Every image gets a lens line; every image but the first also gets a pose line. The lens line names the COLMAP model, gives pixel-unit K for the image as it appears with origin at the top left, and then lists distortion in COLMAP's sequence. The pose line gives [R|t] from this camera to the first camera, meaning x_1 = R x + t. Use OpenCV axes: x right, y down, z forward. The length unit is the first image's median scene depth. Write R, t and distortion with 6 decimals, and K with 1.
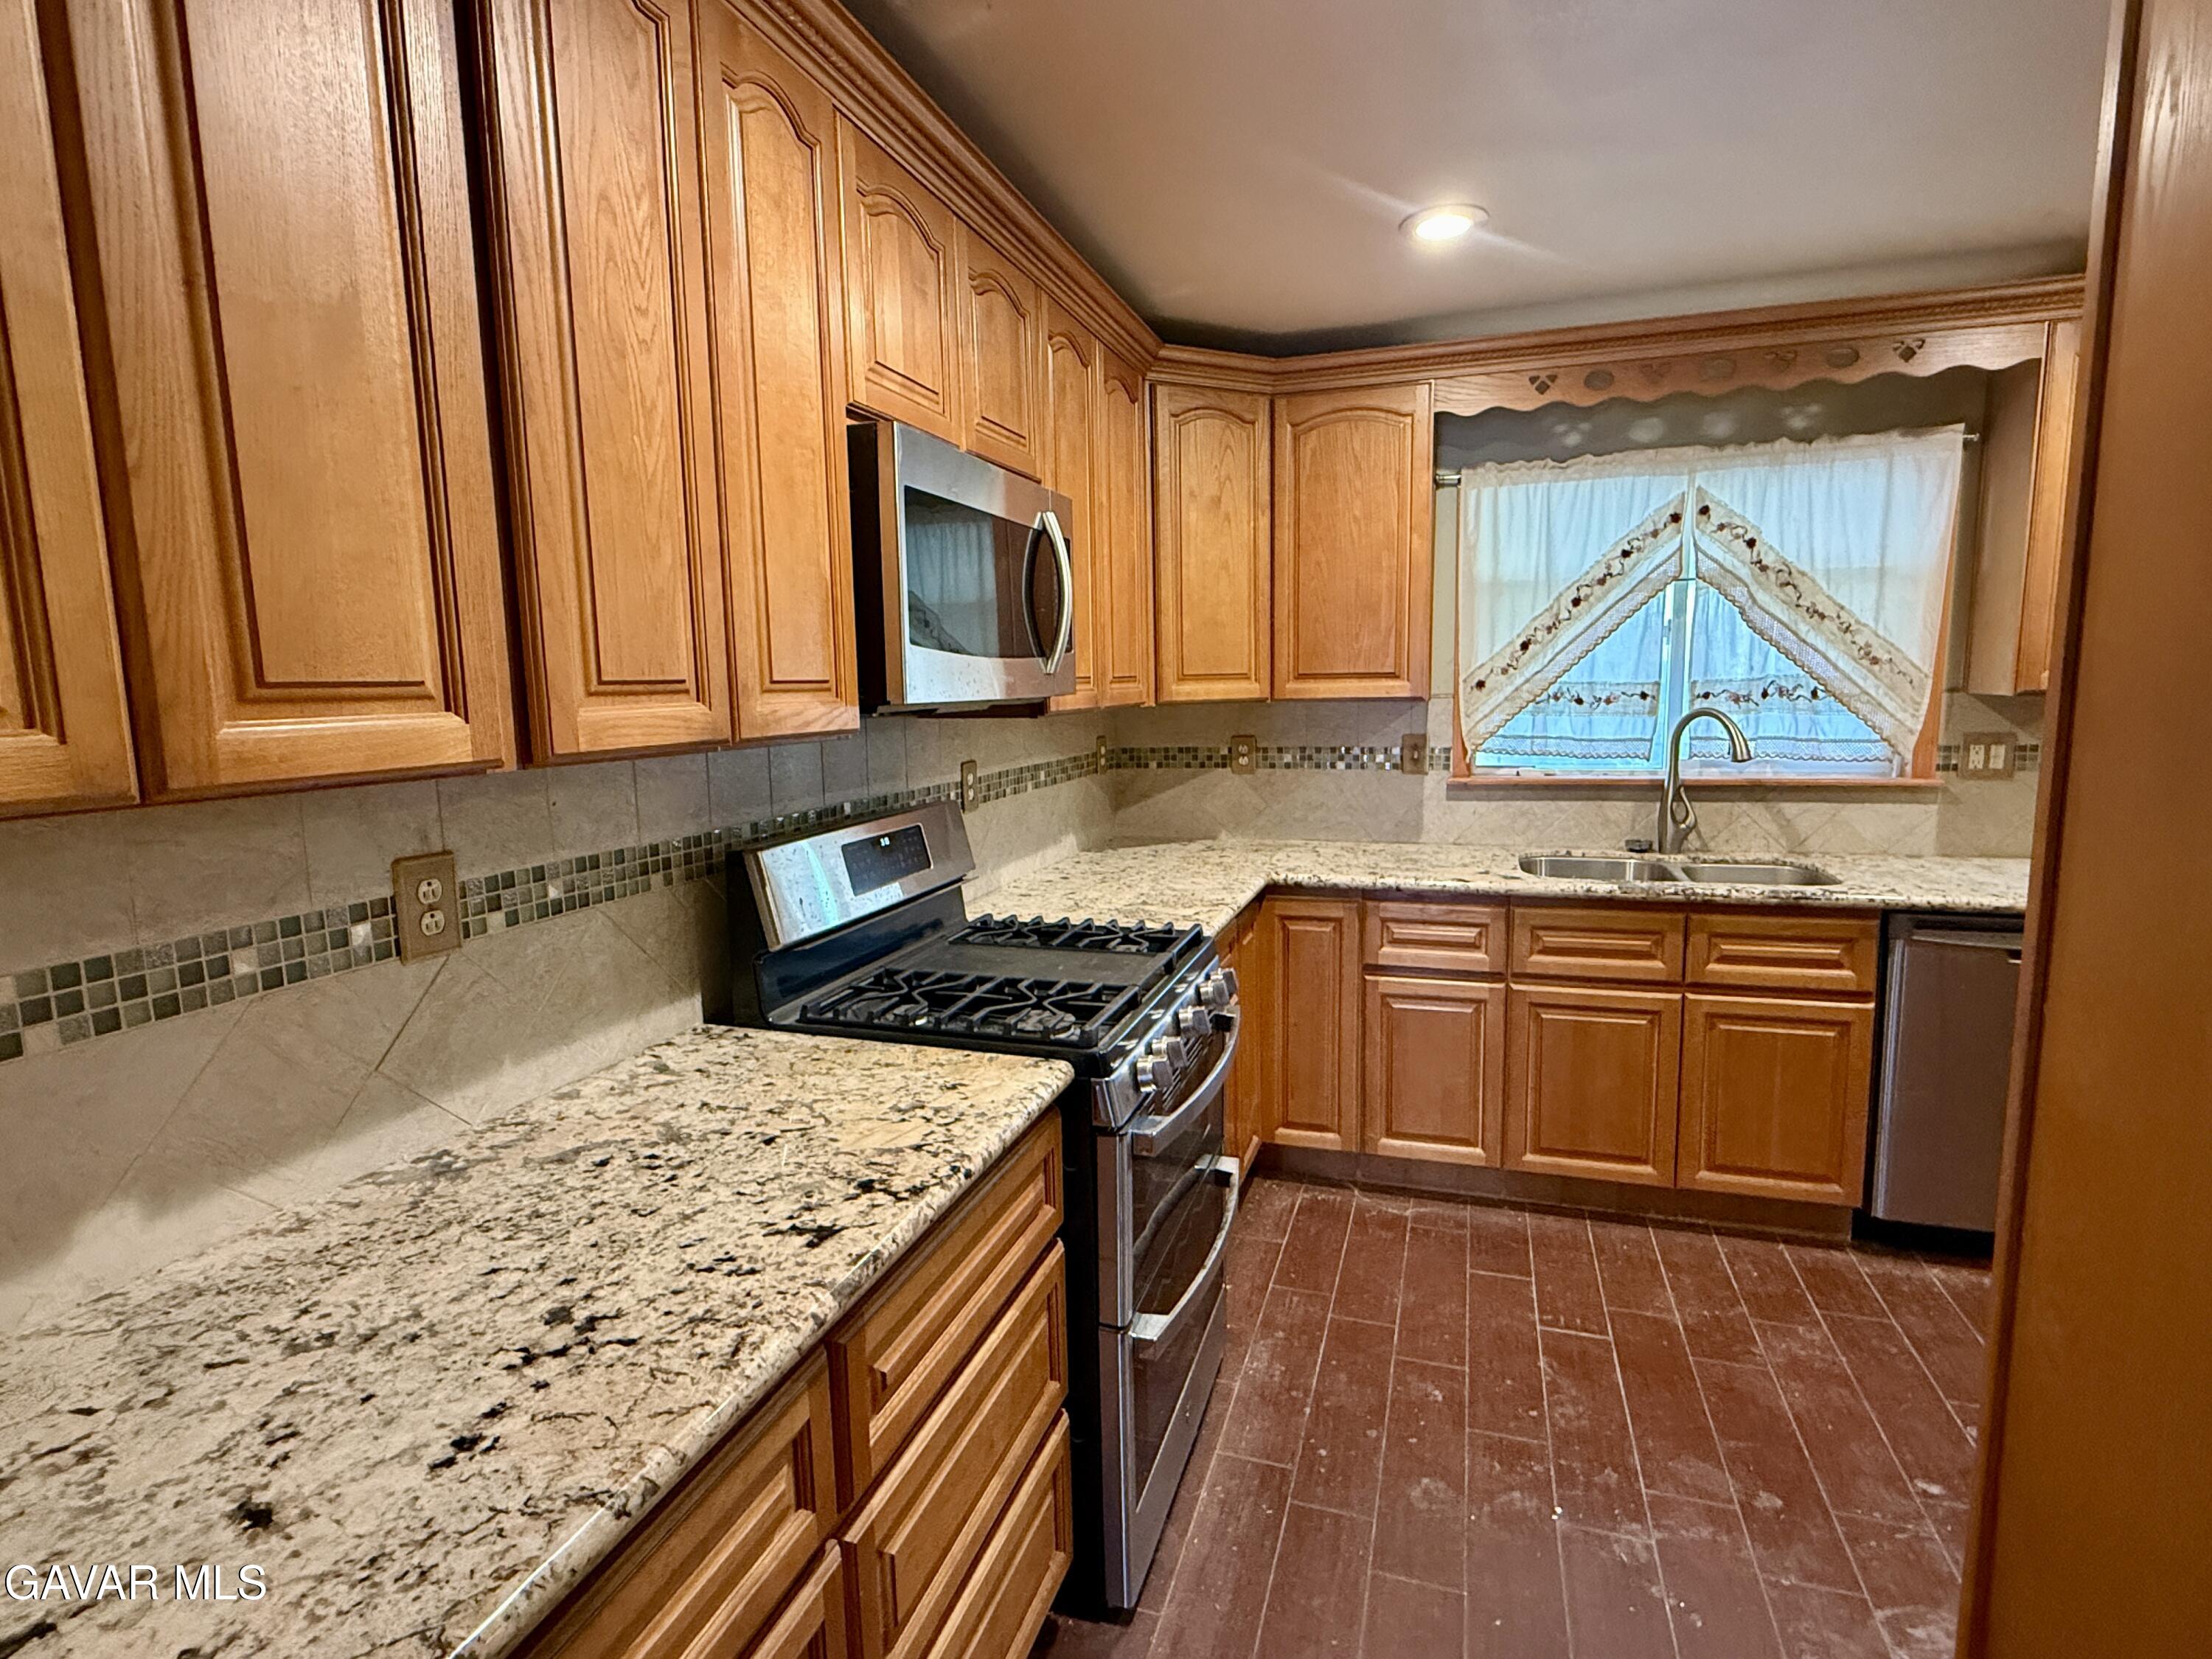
lens RADIAL K [[1107.0, 0, 1104.2], [0, 1107.0, 826.4], [0, 0, 1]] dist [-0.001471, 0.000187]
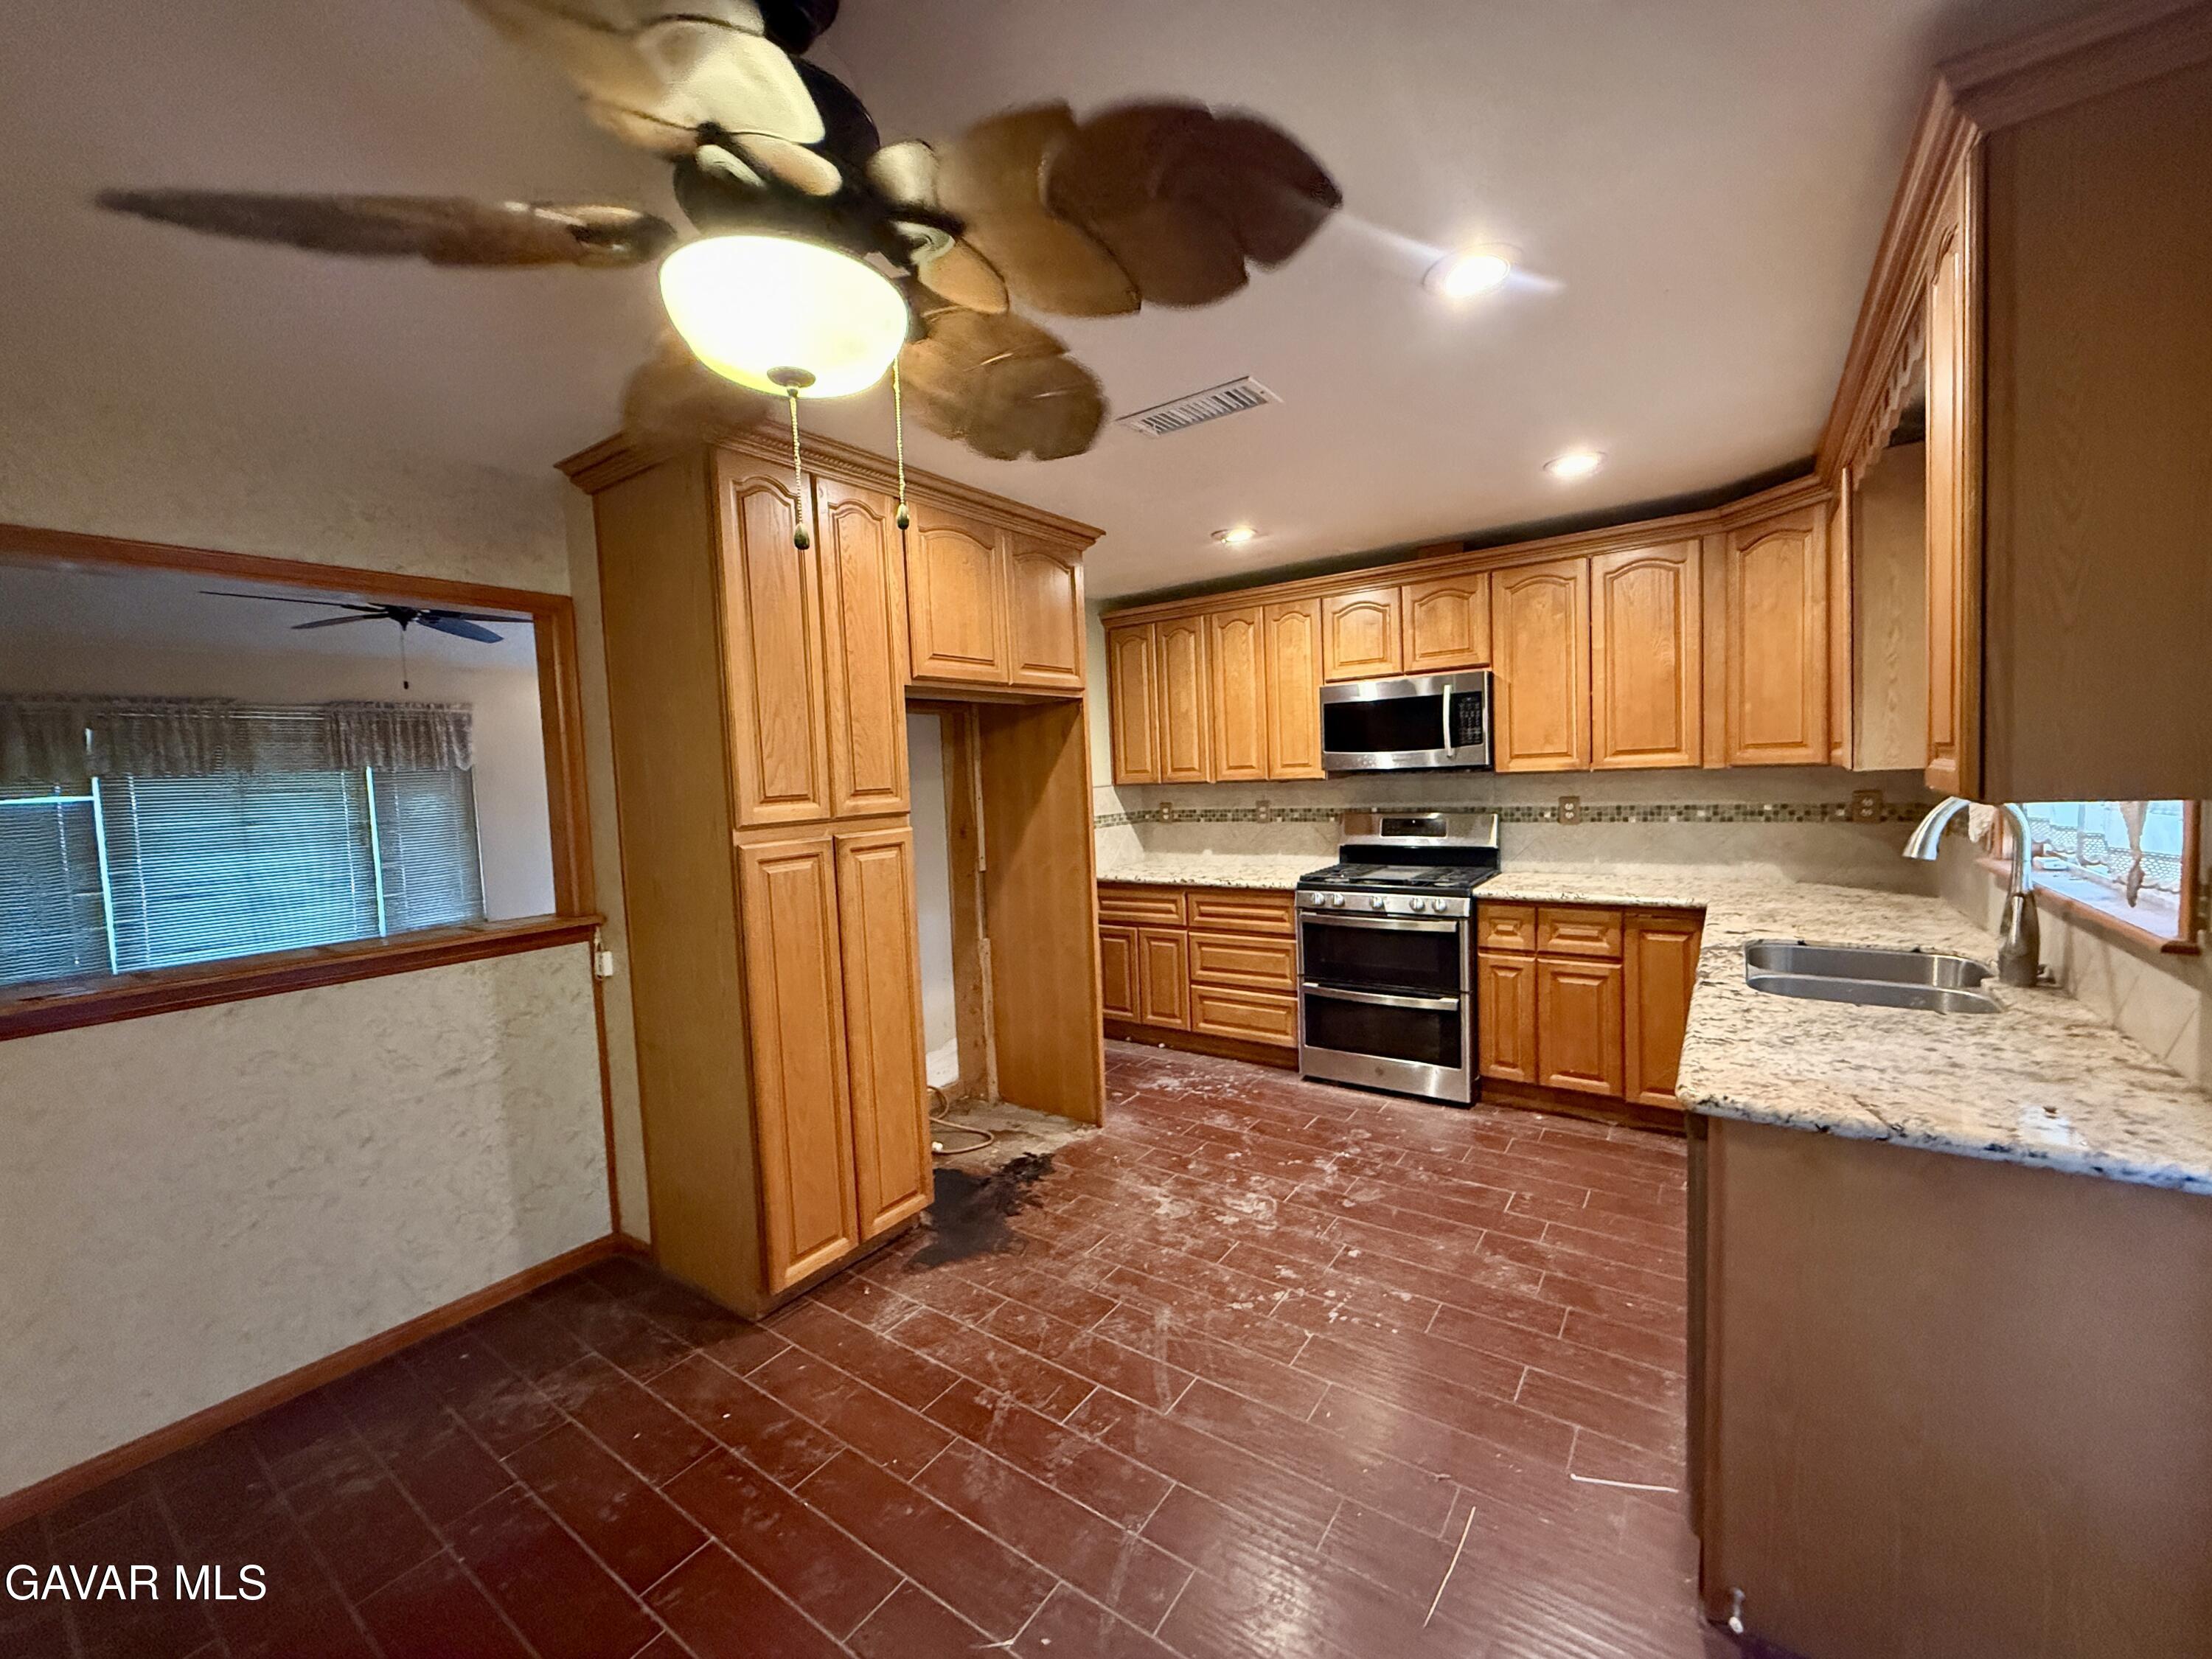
lens RADIAL K [[884.2, 0, 1102.1], [0, 884.2, 825.9], [0, 0, 1]] dist [0.000905, 0.000000]
pose [[-0.292413, 0.091909, -0.951865, 1.352015], [-0.077911, 0.989772, 0.119503, -0.113418], [0.953113, 0.109105, -0.282262, 0.614419]]
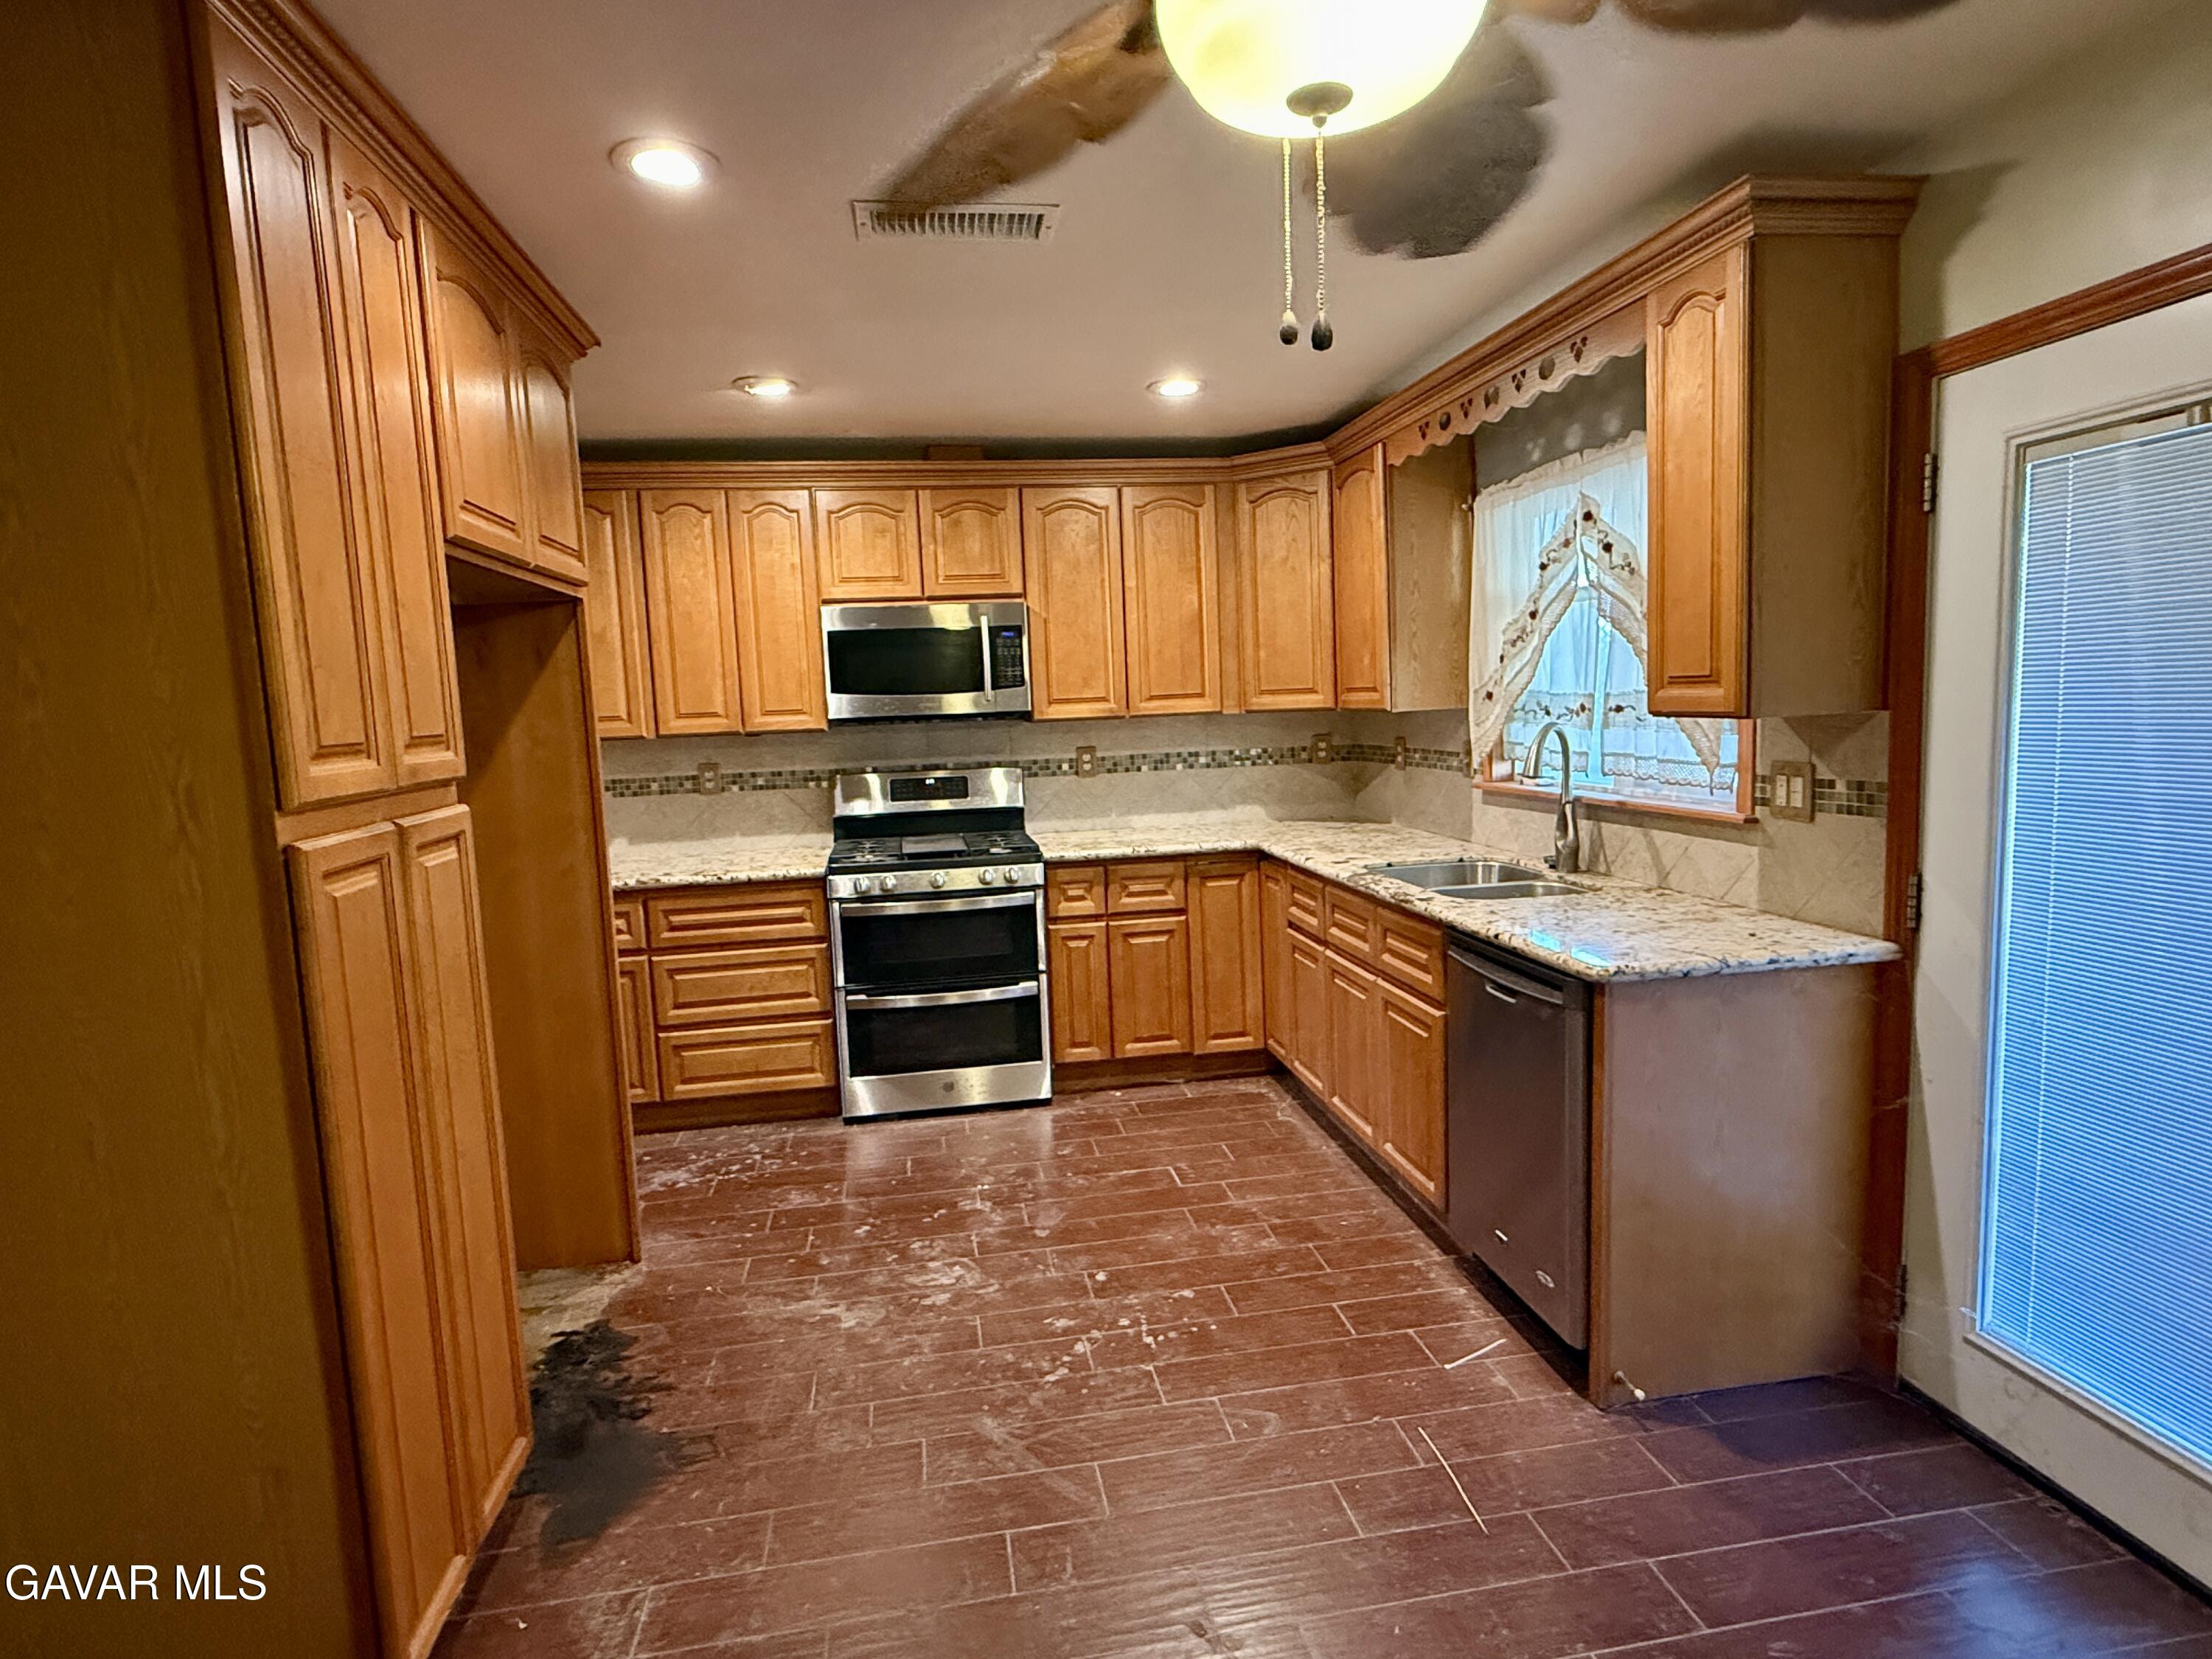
lens RADIAL K [[1169.7, 0, 1102.7], [0, 1169.7, 823.7], [0, 0, 1]] dist [0.000479, 0.000359]
pose [[0.467847, 0.095388, -0.878647, 1.314104], [-0.085708, 0.994370, 0.062315, -0.050162], [0.879644, 0.046153, 0.473388, 0.169564]]
